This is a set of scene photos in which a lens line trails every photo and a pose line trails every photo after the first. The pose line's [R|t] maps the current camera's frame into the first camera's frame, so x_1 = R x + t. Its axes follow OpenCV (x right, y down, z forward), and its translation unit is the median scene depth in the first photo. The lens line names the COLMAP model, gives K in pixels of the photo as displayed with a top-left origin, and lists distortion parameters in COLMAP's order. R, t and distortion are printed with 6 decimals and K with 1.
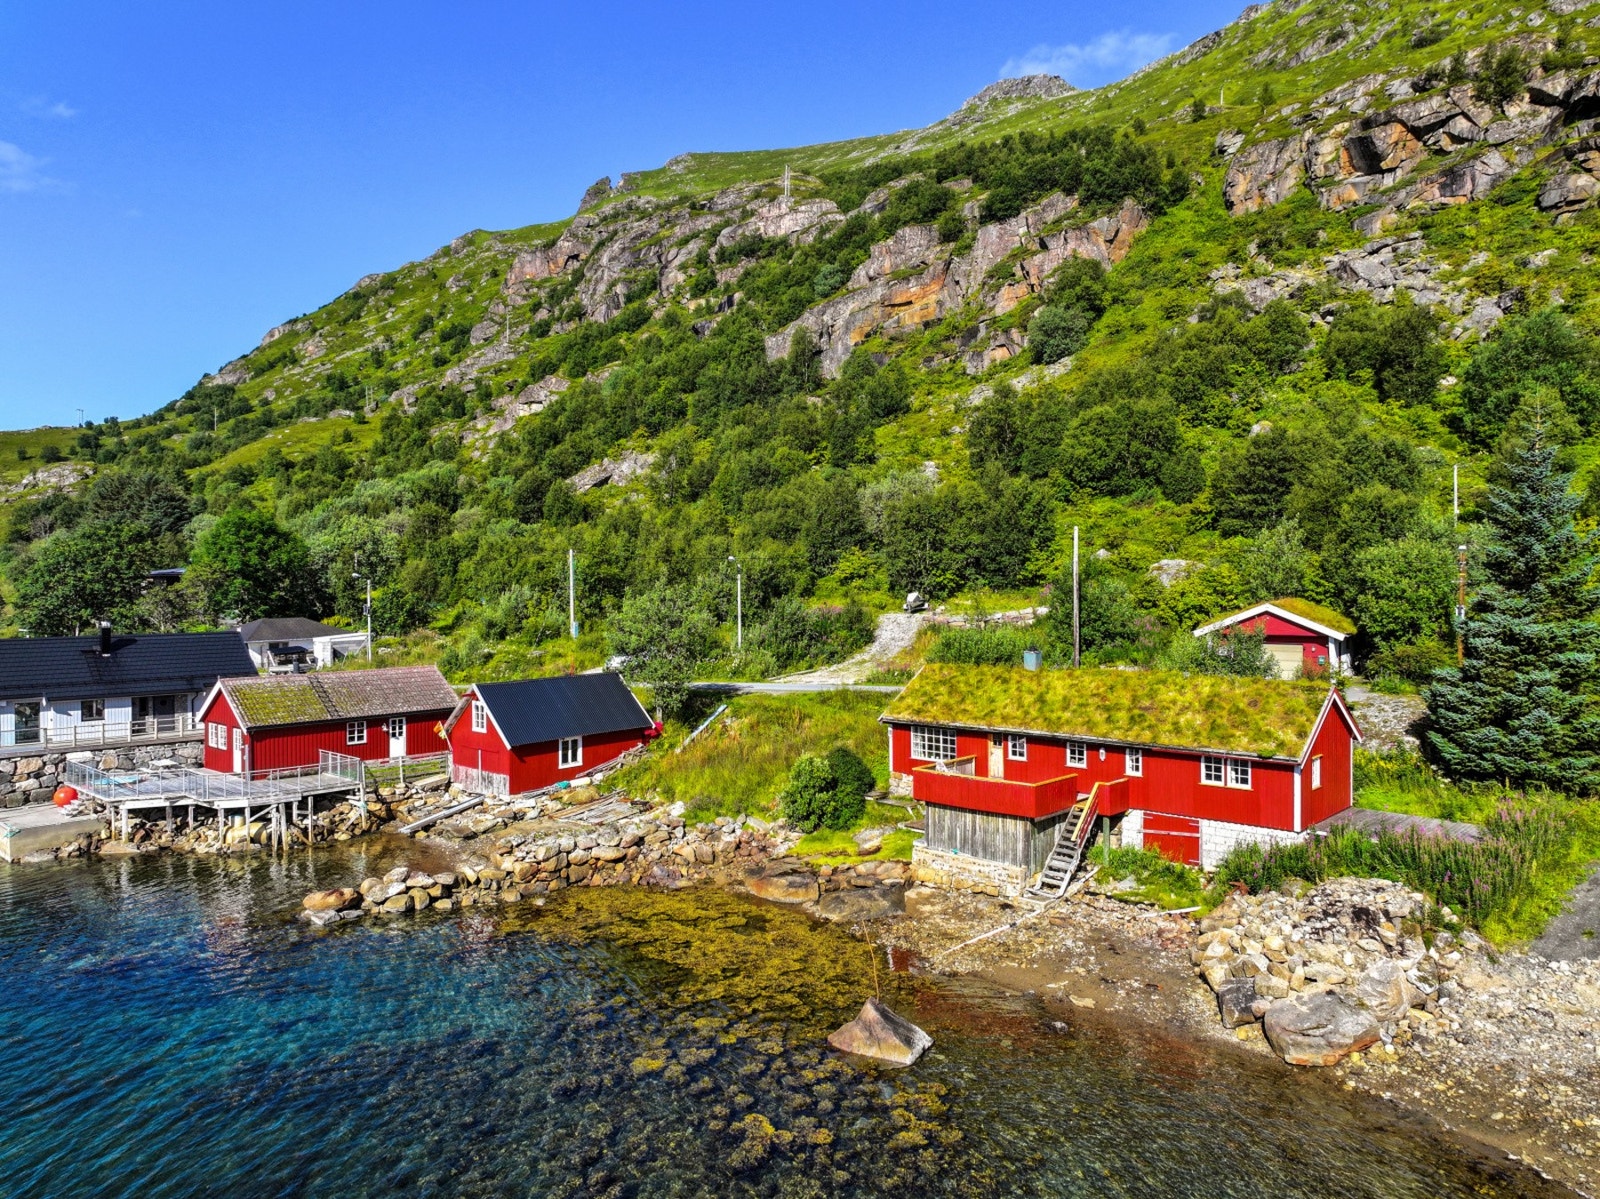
lens RADIAL K [[1112.3, 0, 807.5], [0, 1112.3, 596.7], [0, 0, 1]] dist [-0.018258, 0.028346]
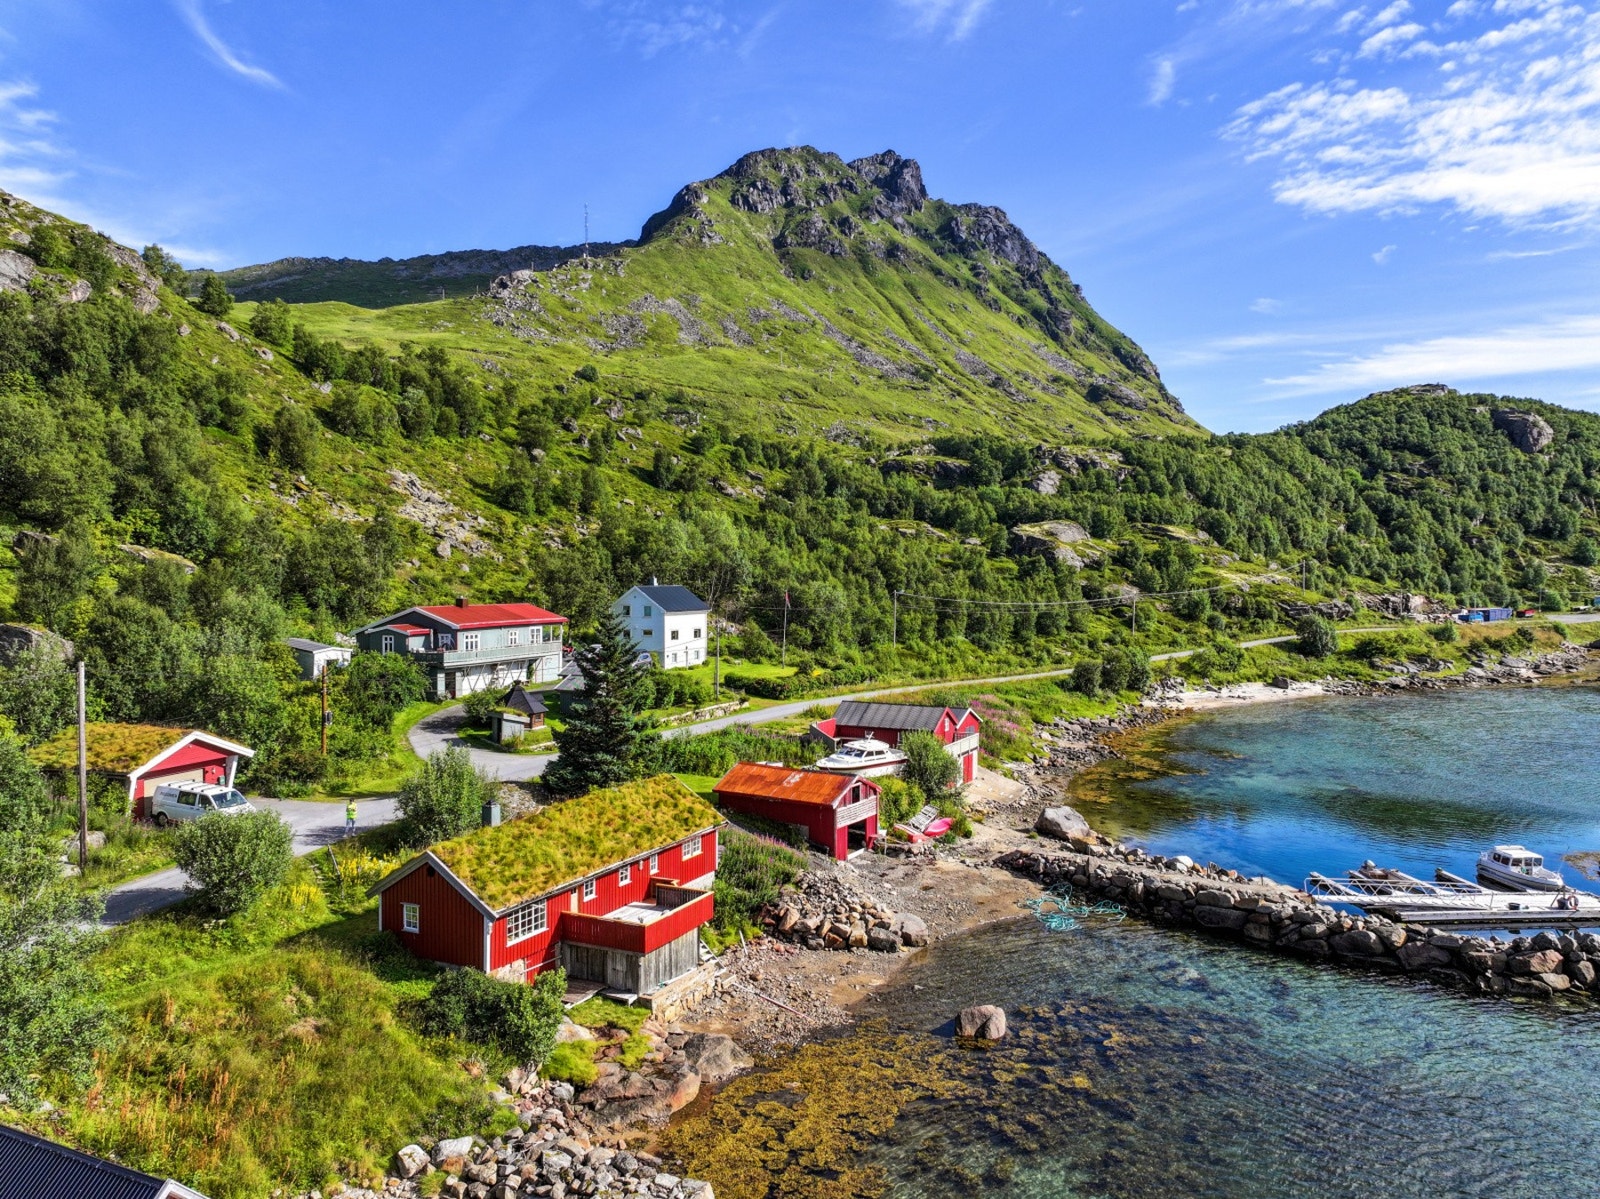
lens RADIAL K [[1112.3, 0, 807.5], [0, 1112.3, 596.7], [0, 0, 1]] dist [-0.018258, 0.028346]
pose [[-0.294953, -0.009953, 0.955460, -0.236256], [0.017150, 0.999730, 0.015709, -0.042337], [-0.955358, 0.021020, -0.294702, 0.290631]]
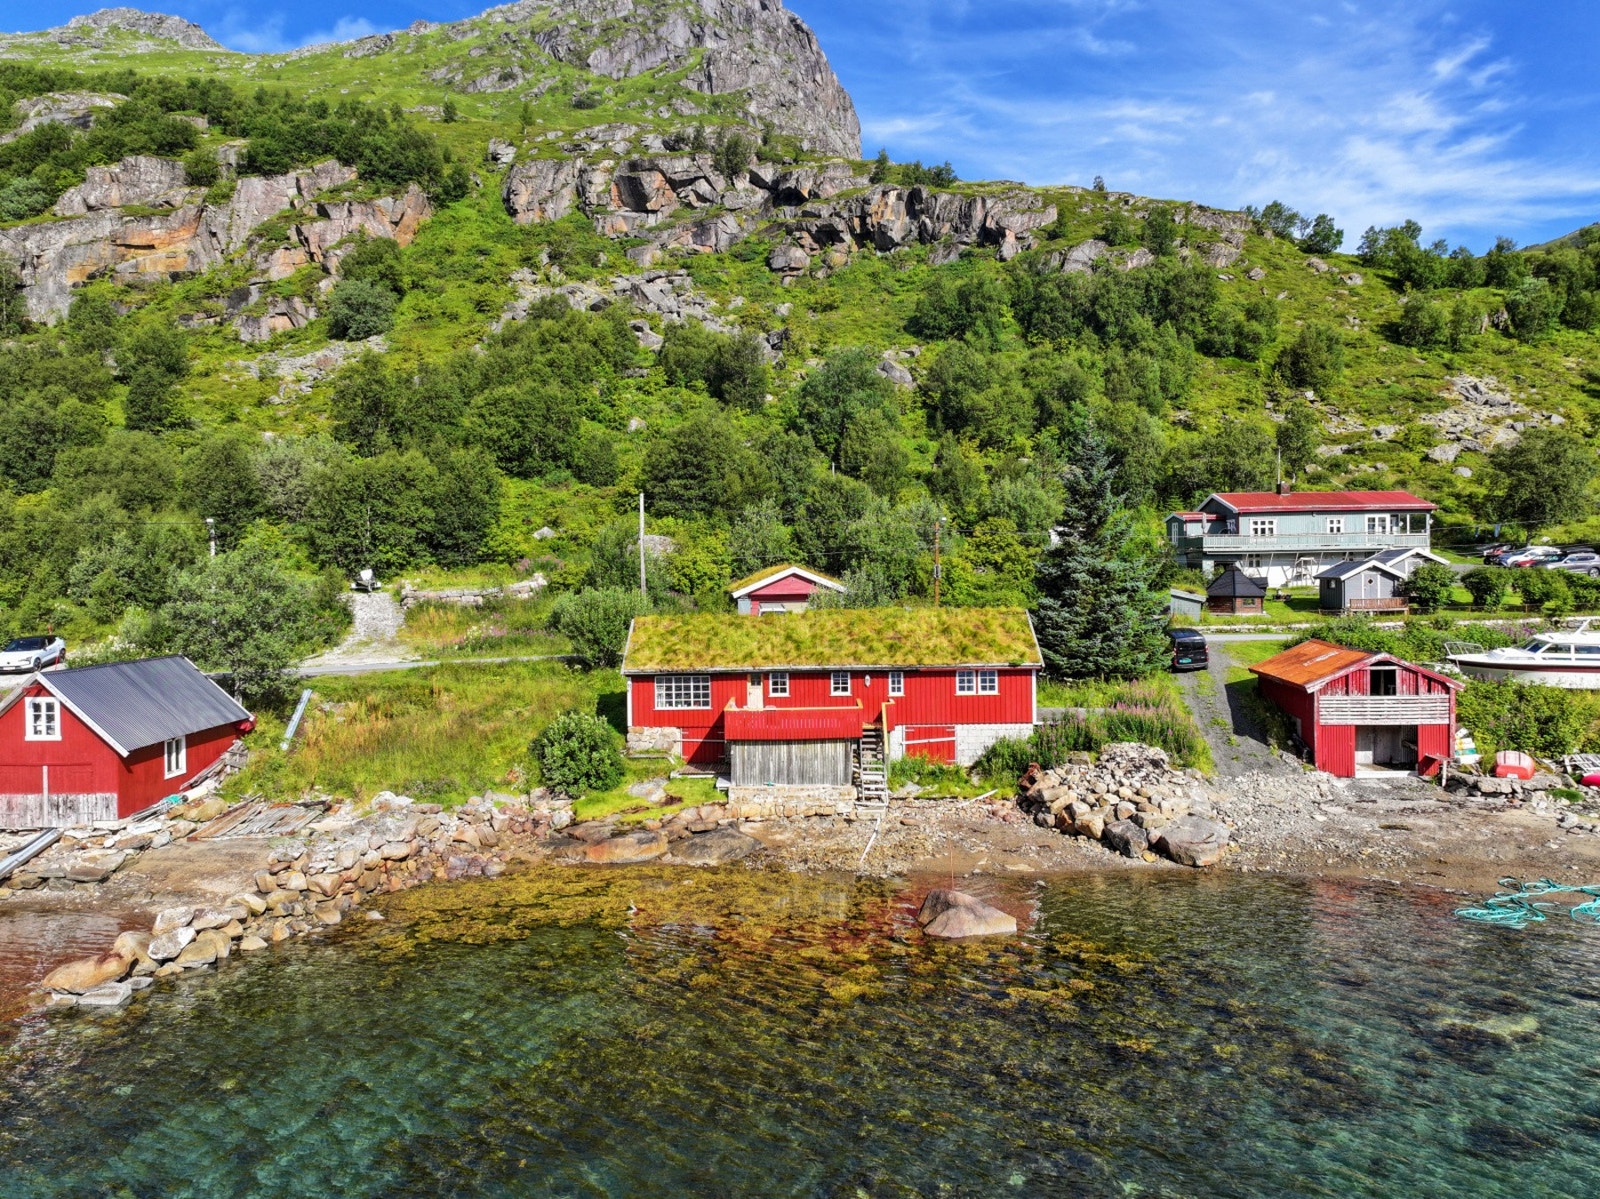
lens RADIAL K [[1112.3, 0, 807.5], [0, 1112.3, 596.7], [0, 0, 1]] dist [-0.018258, 0.028346]
pose [[0.741355, -0.017666, 0.670881, -0.130679], [0.021975, 0.999756, 0.002042, 0.013104], [-0.670753, 0.013229, 0.741562, 0.050348]]
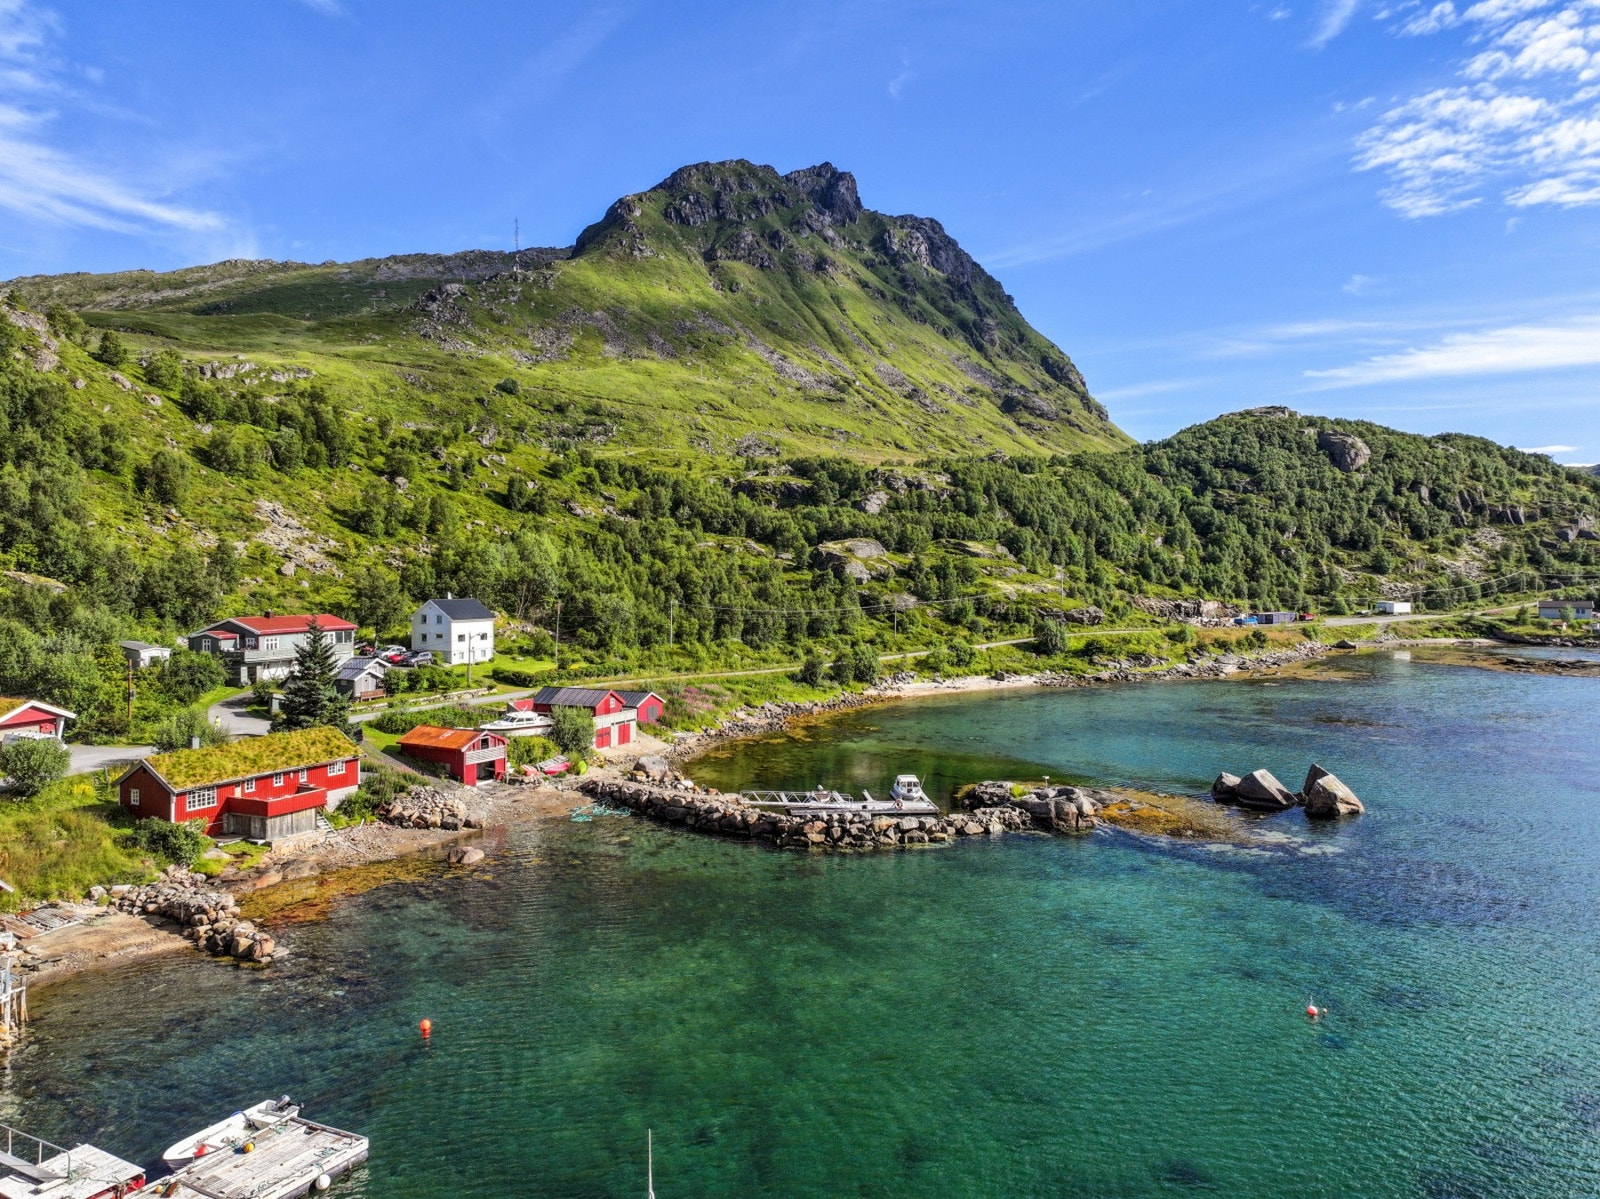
lens RADIAL K [[1112.3, 0, 807.5], [0, 1112.3, 596.7], [0, 0, 1]] dist [-0.018258, 0.028346]
pose [[-0.329481, -0.010344, 0.944105, -0.500773], [0.015647, 0.999743, 0.016414, -0.053014], [-0.944032, 0.020180, -0.329235, 0.187364]]
